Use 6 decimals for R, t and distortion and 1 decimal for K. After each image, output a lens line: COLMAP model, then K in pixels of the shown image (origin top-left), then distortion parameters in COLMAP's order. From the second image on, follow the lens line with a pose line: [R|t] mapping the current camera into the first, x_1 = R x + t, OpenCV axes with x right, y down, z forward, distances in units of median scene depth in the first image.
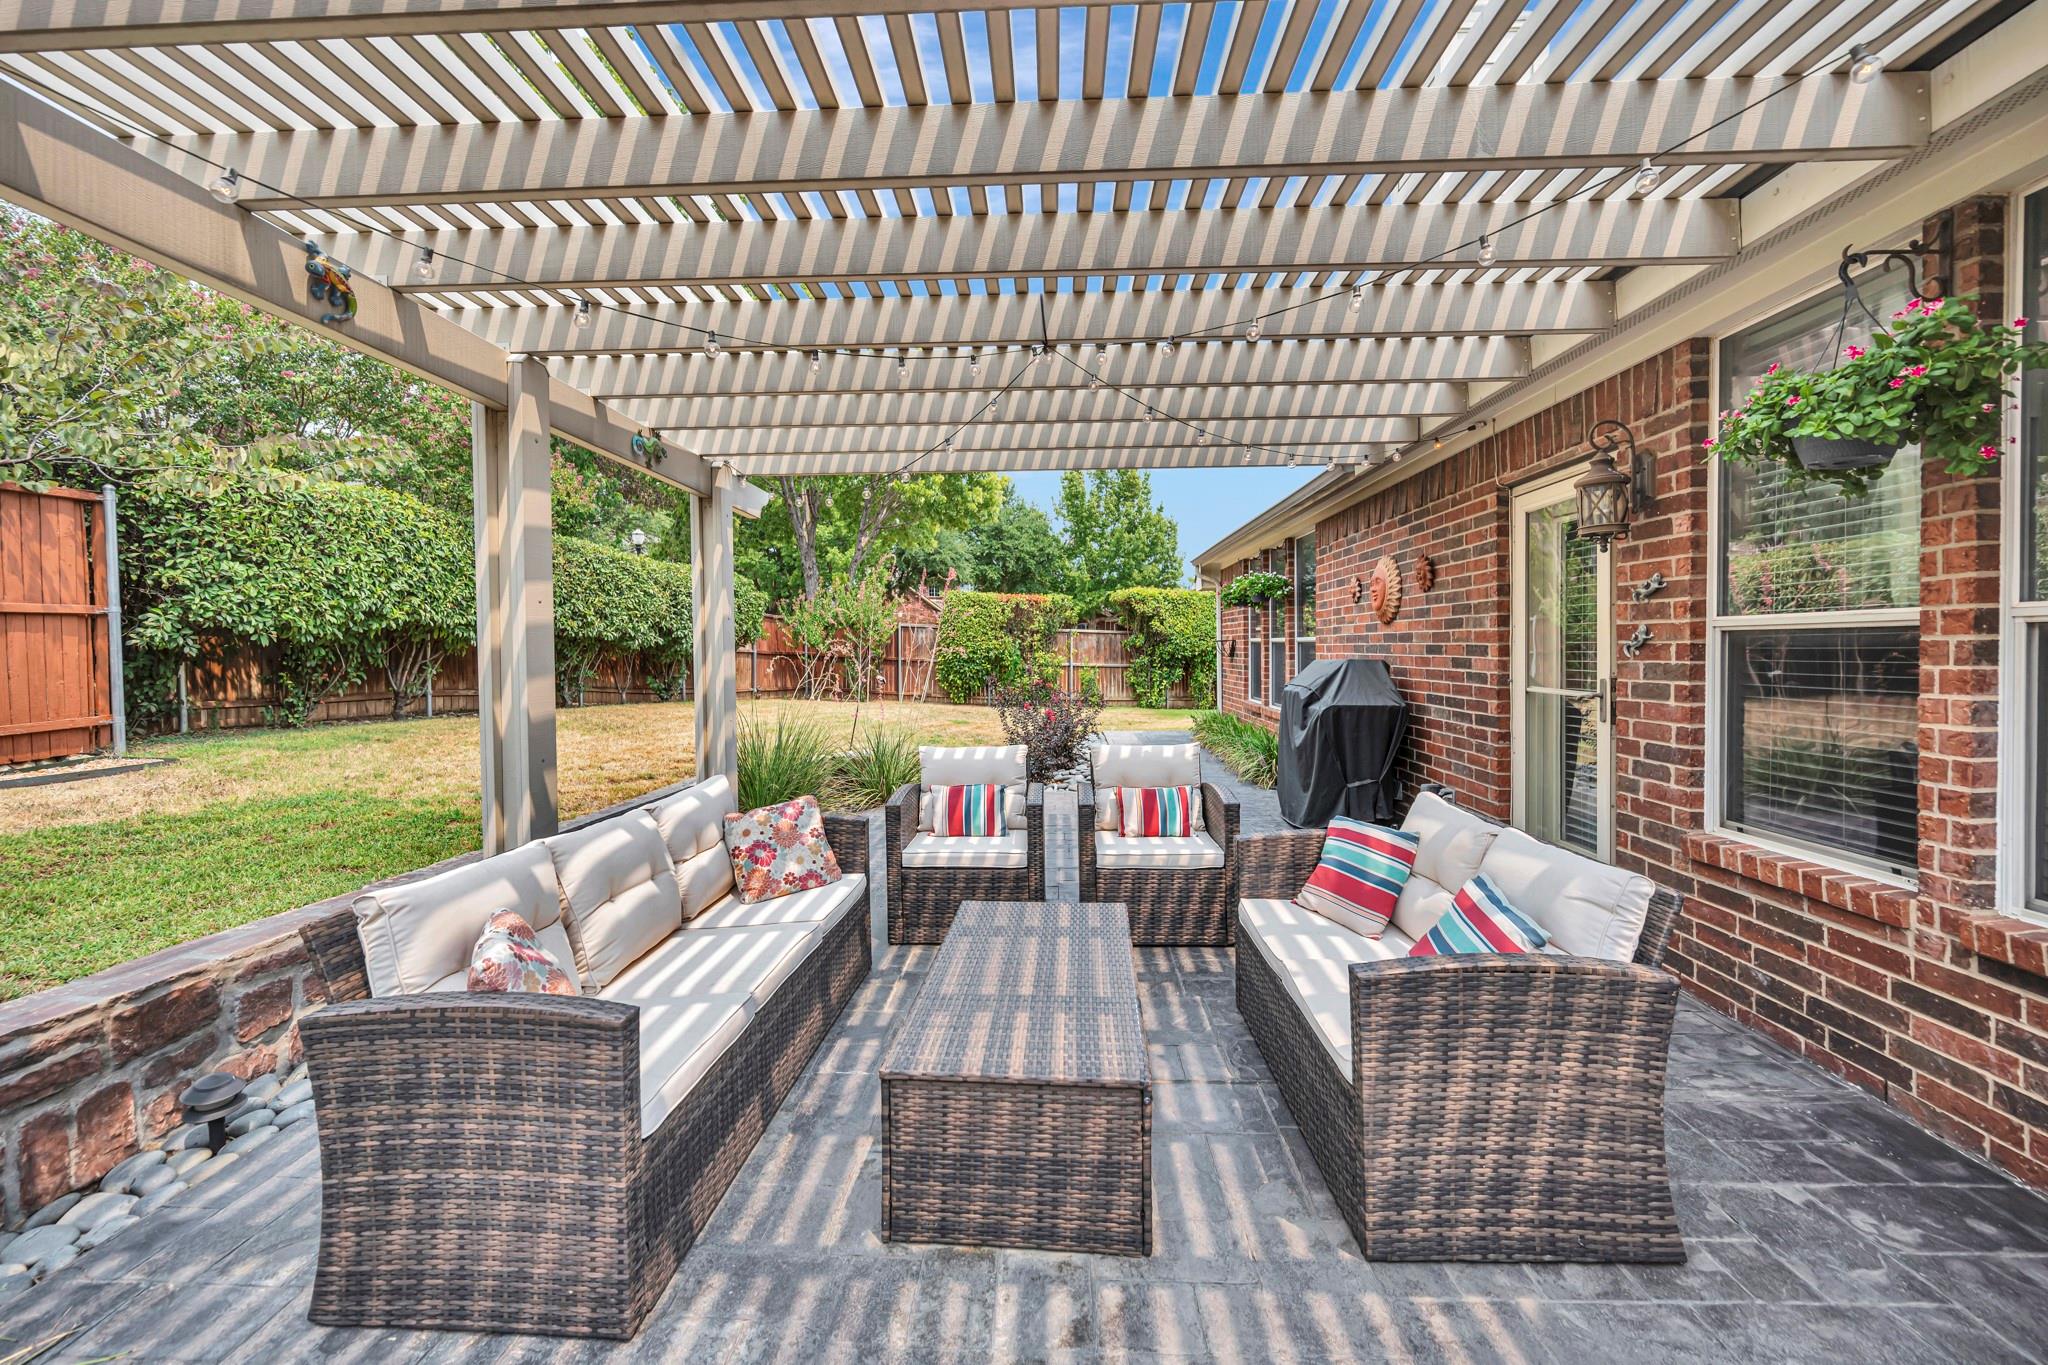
lens RADIAL K [[817.1, 0, 1025.7], [0, 817.1, 674.9], [0, 0, 1]] dist [-0.002355, -0.000676]
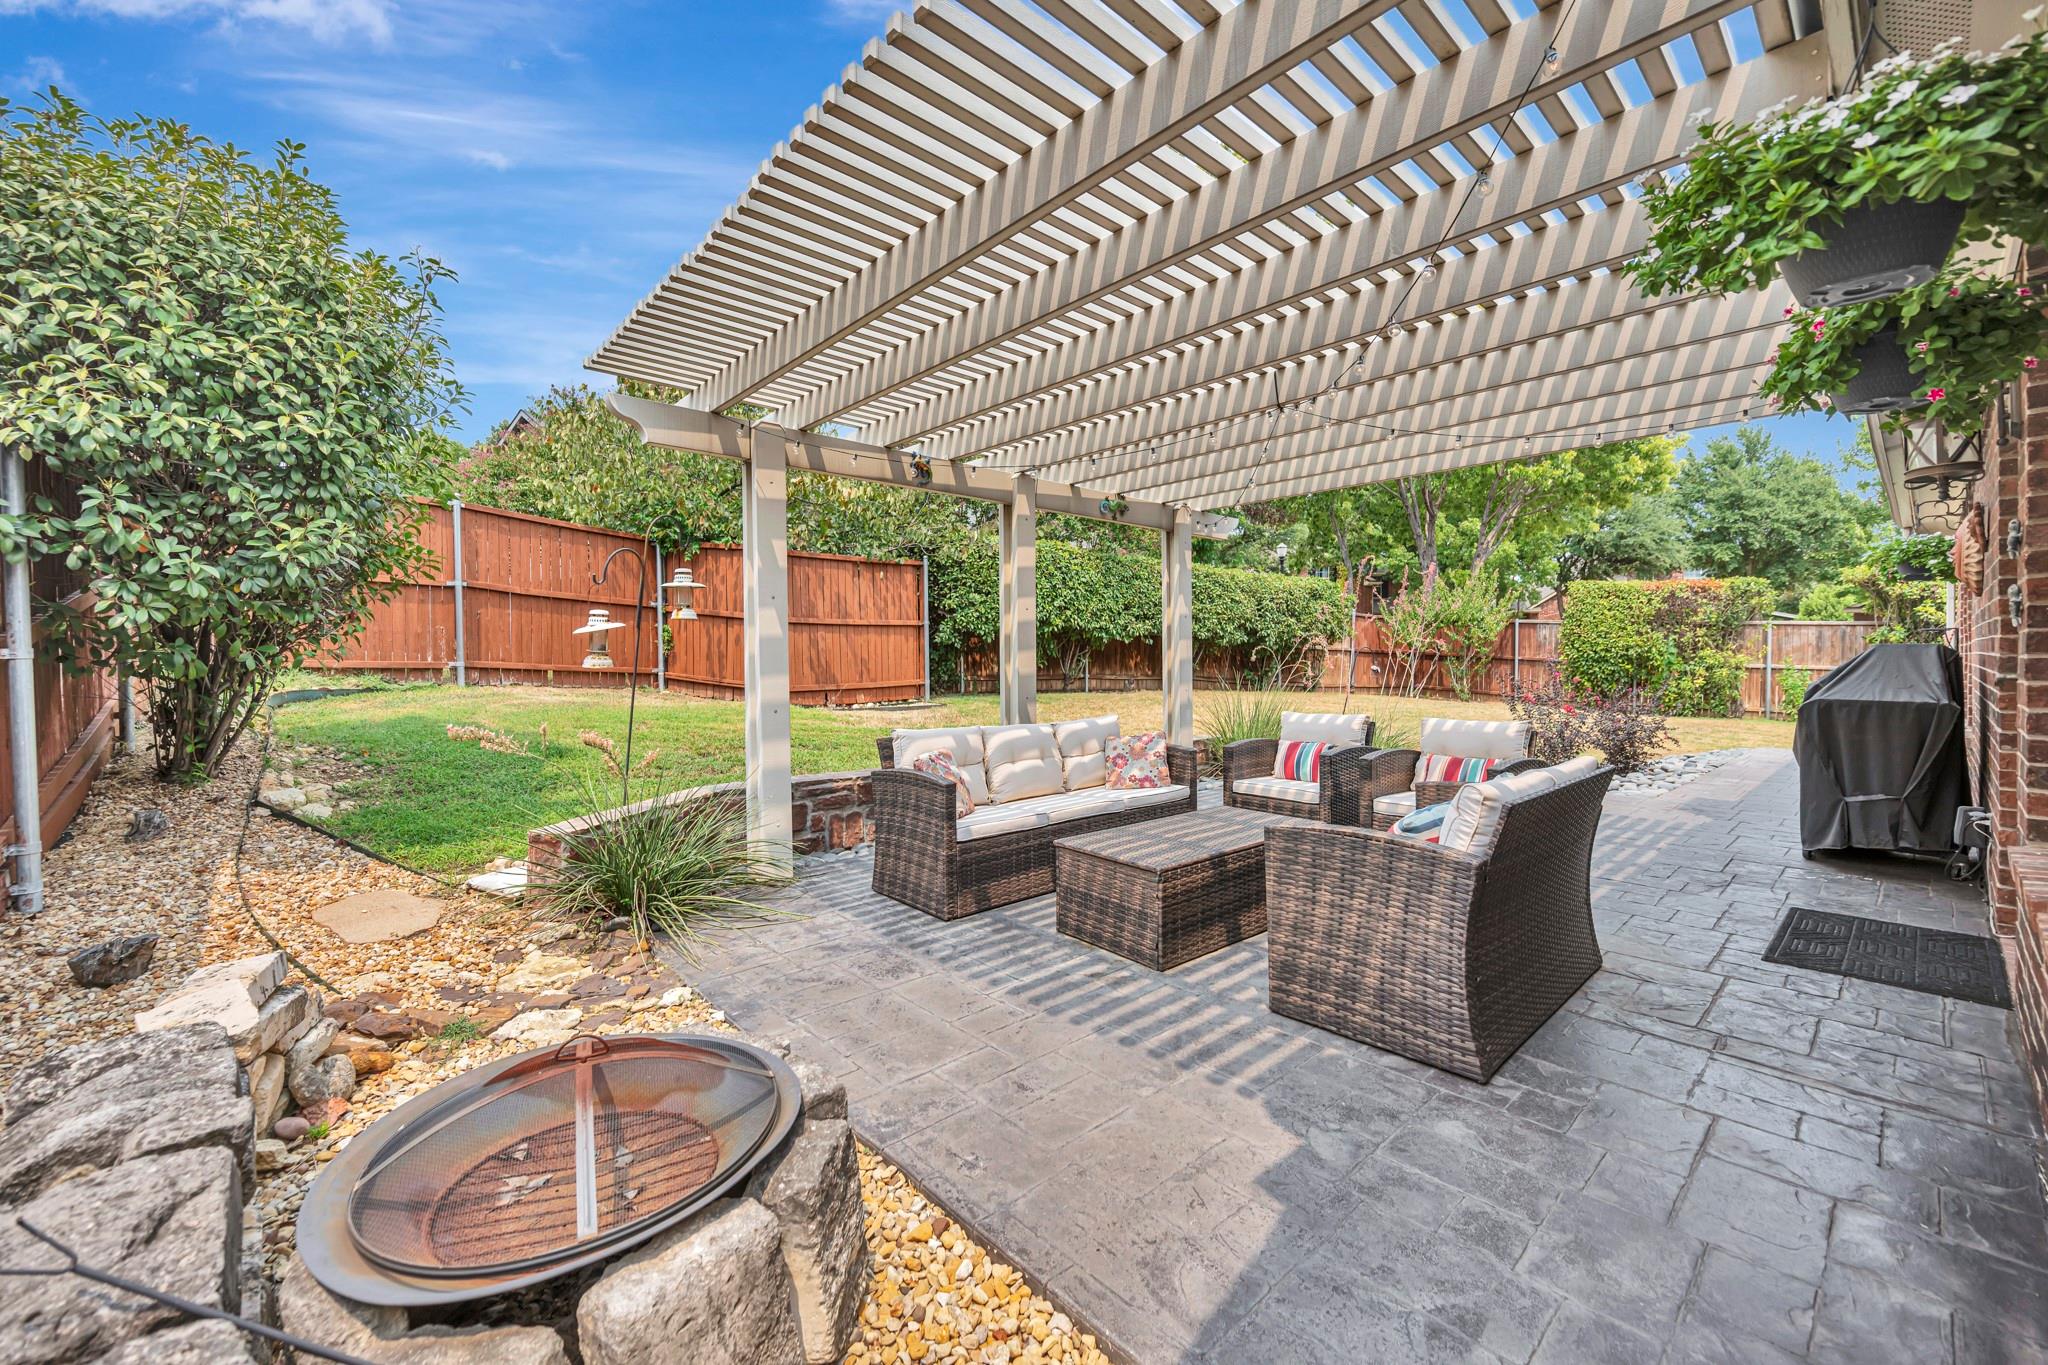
lens RADIAL K [[808.8, 0, 1028.7], [0, 808.8, 688.3], [0, 0, 1]] dist [-0.000977, -0.000260]
pose [[0.699373, 0.031211, -0.714075, 0.646224], [-0.022769, 0.999512, 0.021387, 0.043712], [0.714394, 0.001301, 0.699743, -0.225821]]
